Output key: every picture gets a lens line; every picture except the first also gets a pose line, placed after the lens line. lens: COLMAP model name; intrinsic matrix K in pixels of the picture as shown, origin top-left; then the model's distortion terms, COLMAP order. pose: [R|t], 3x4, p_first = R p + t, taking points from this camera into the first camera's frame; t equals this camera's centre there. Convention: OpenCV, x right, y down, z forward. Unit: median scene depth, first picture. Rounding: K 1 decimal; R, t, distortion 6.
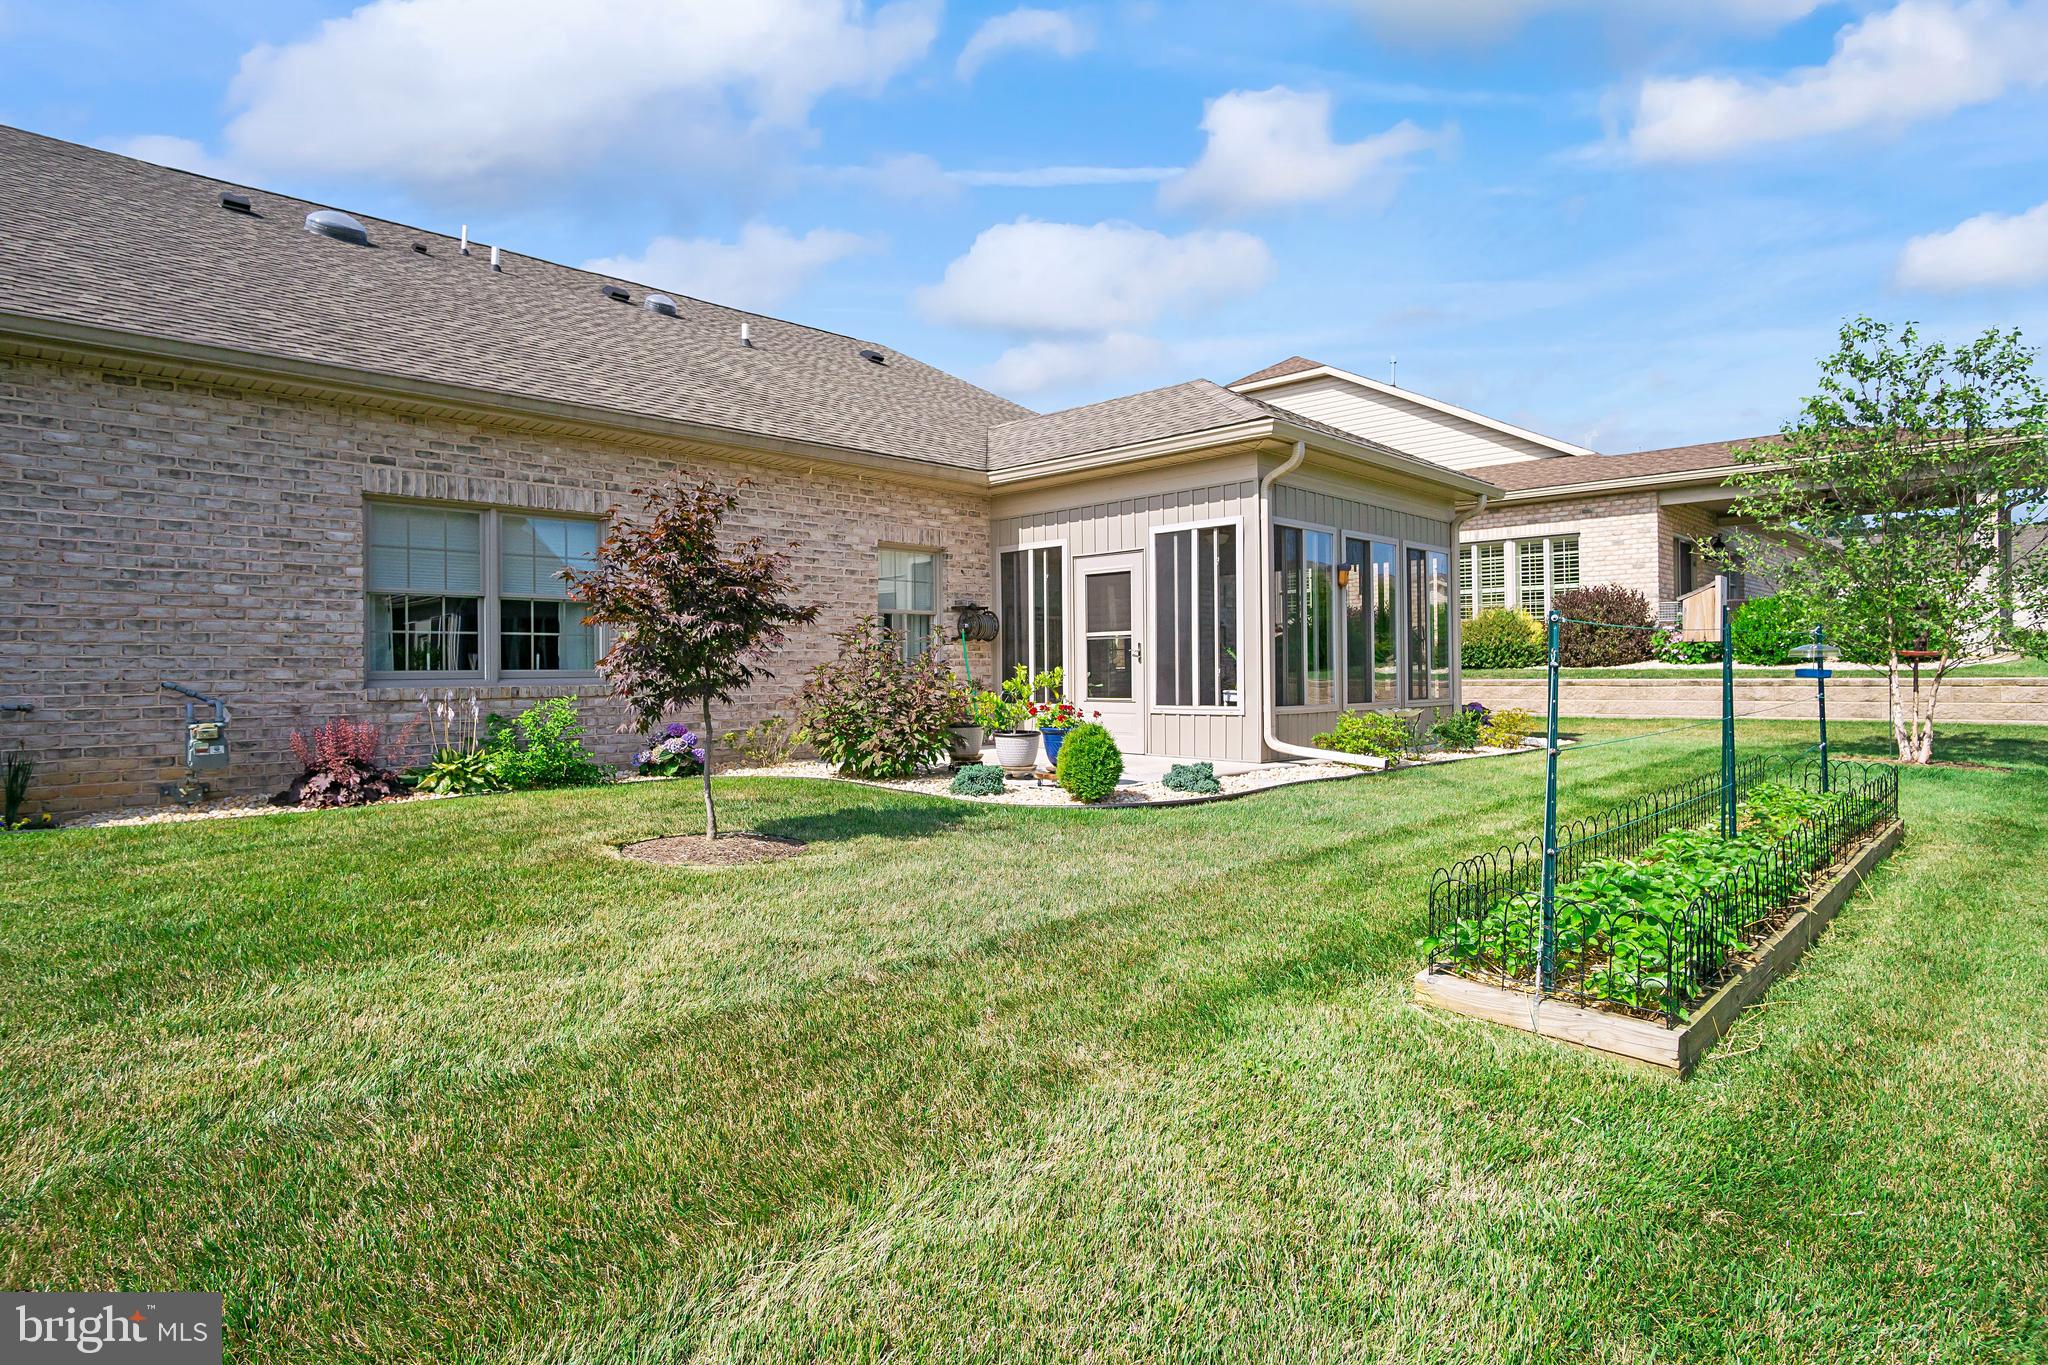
lens RADIAL K [[1103.2, 0, 1027.1], [0, 1103.2, 678.7], [0, 0, 1]] dist [-0.031535, 0.007871]
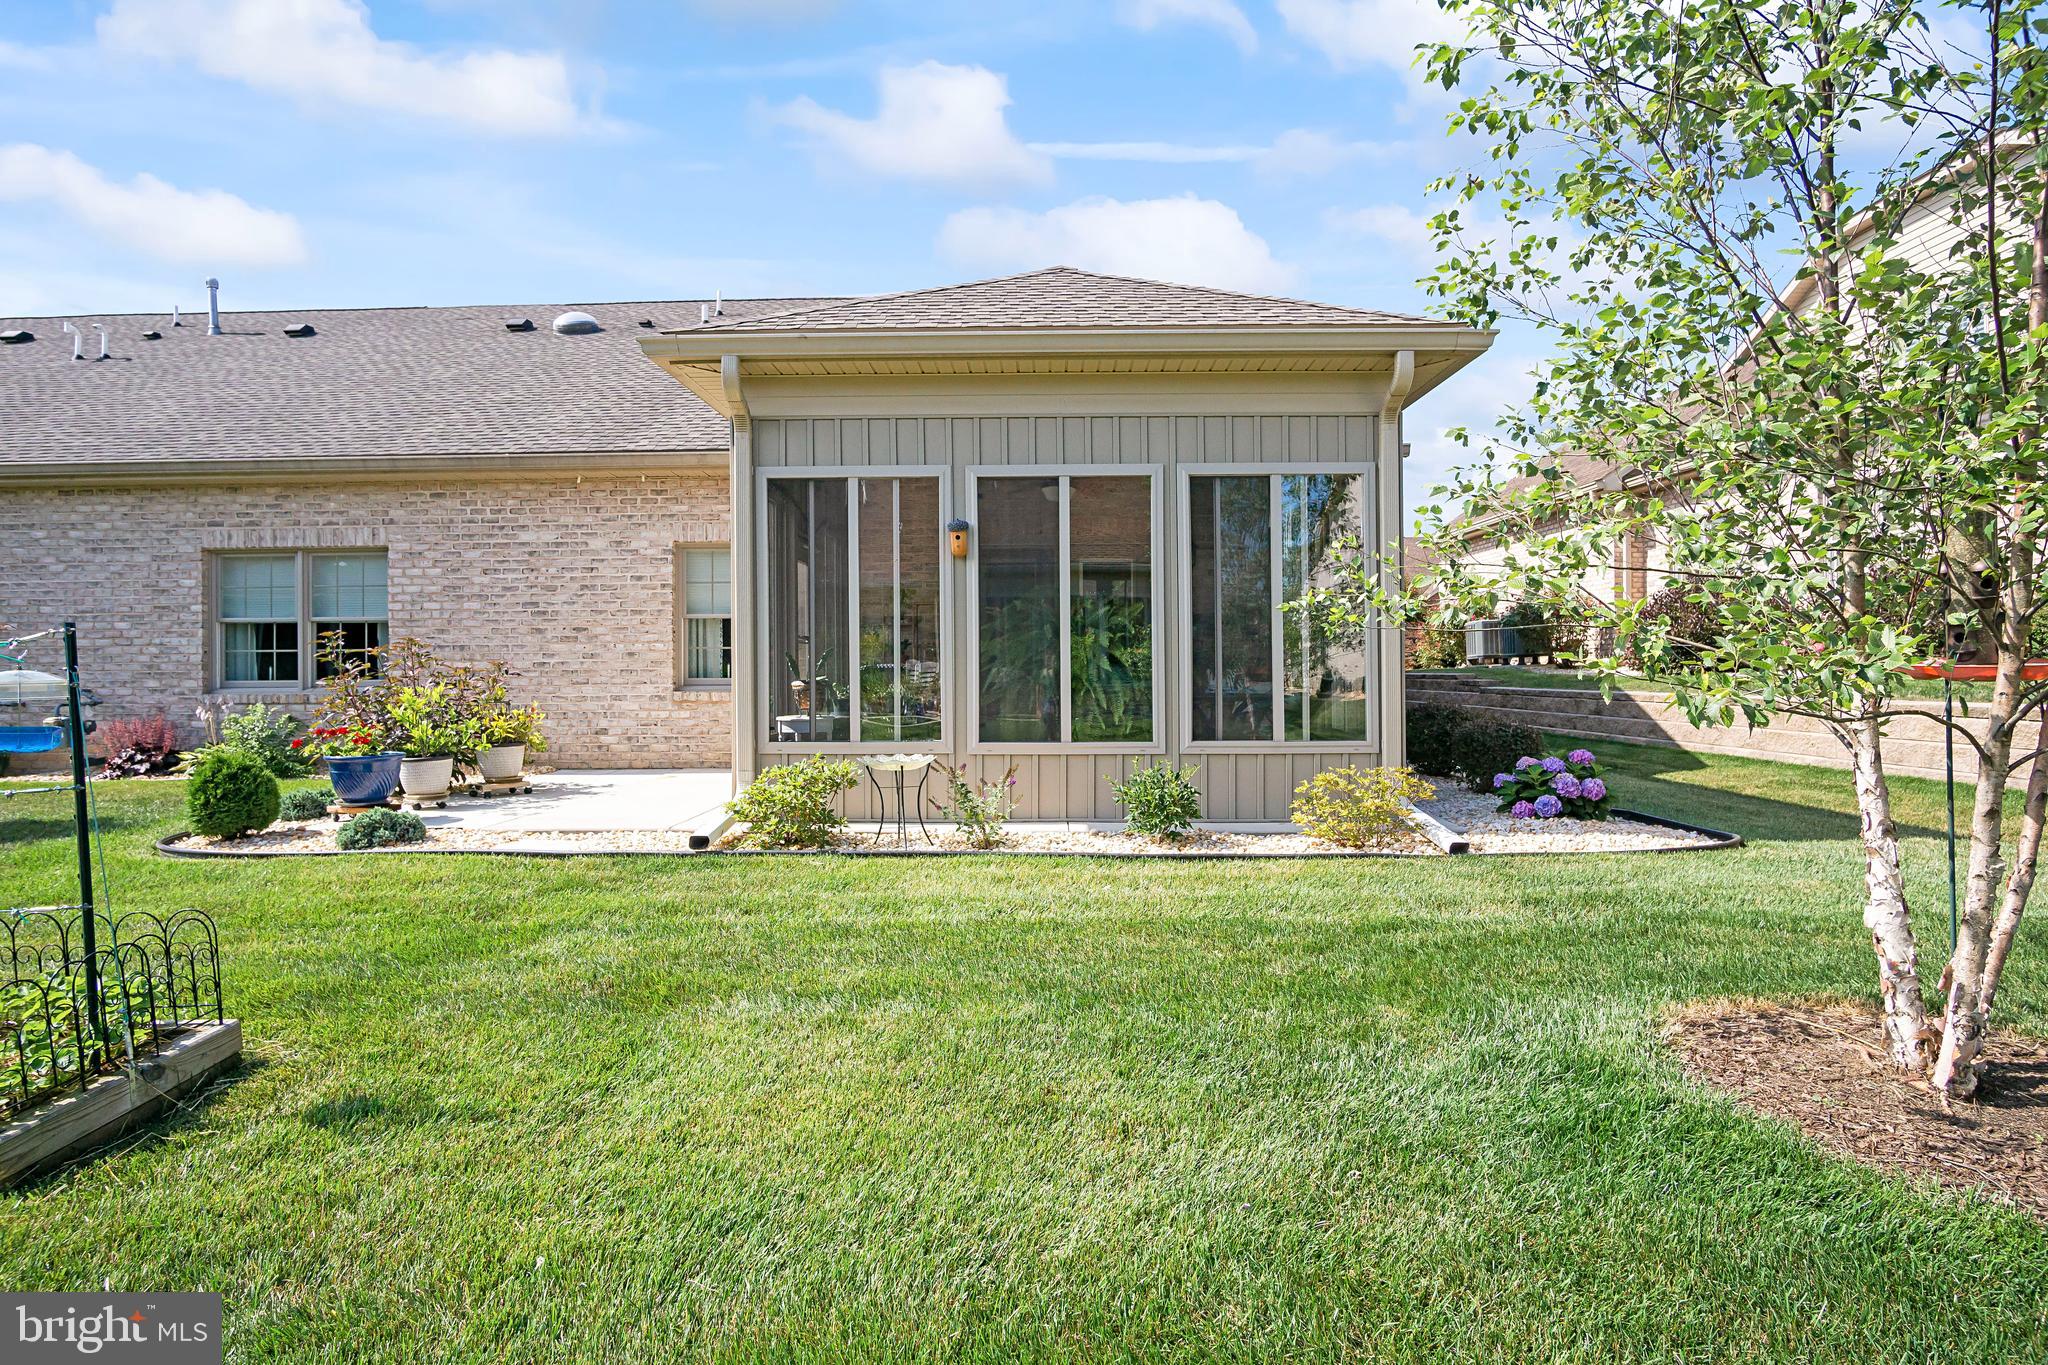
lens RADIAL K [[1103.2, 0, 1026.4], [0, 1103.2, 680.8], [0, 0, 1]] dist [-0.031535, 0.007871]
pose [[0.682396, 0.002269, -0.730979, 0.801199], [-0.004644, 0.999988, -0.001232, -0.008093], [0.730968, 0.004235, 0.682399, 0.619102]]
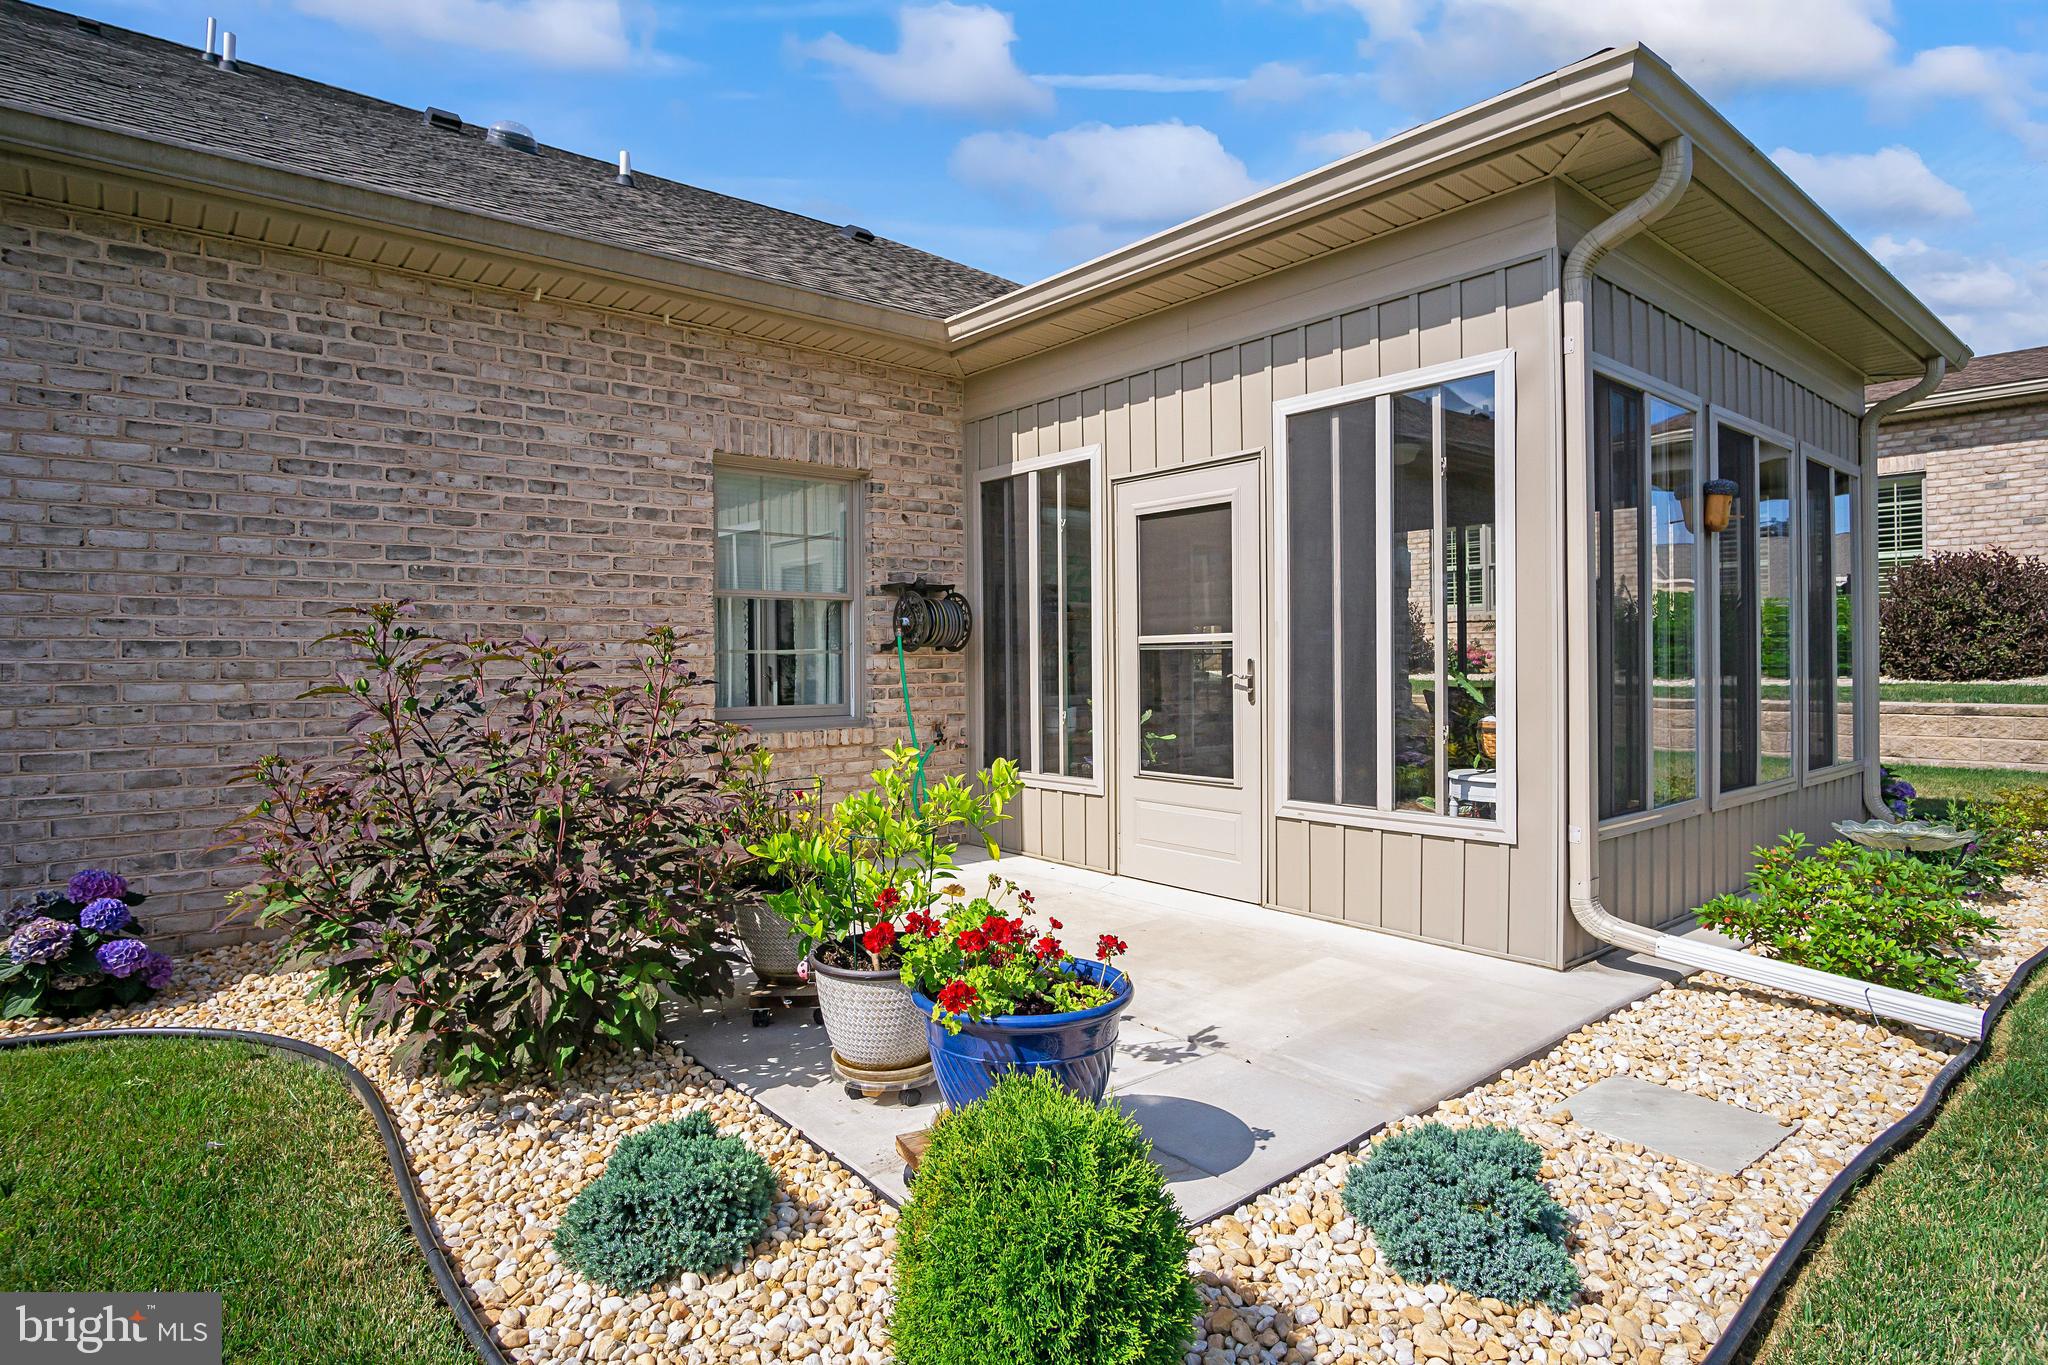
lens RADIAL K [[1103.2, 0, 1020.0], [0, 1103.2, 670.5], [0, 0, 1]] dist [-0.031535, 0.007871]
pose [[0.995428, 0.000771, -0.095513, 0.051895], [-0.000454, 0.999994, 0.003340, -0.030300], [0.095515, -0.003281, 0.995423, 0.554697]]
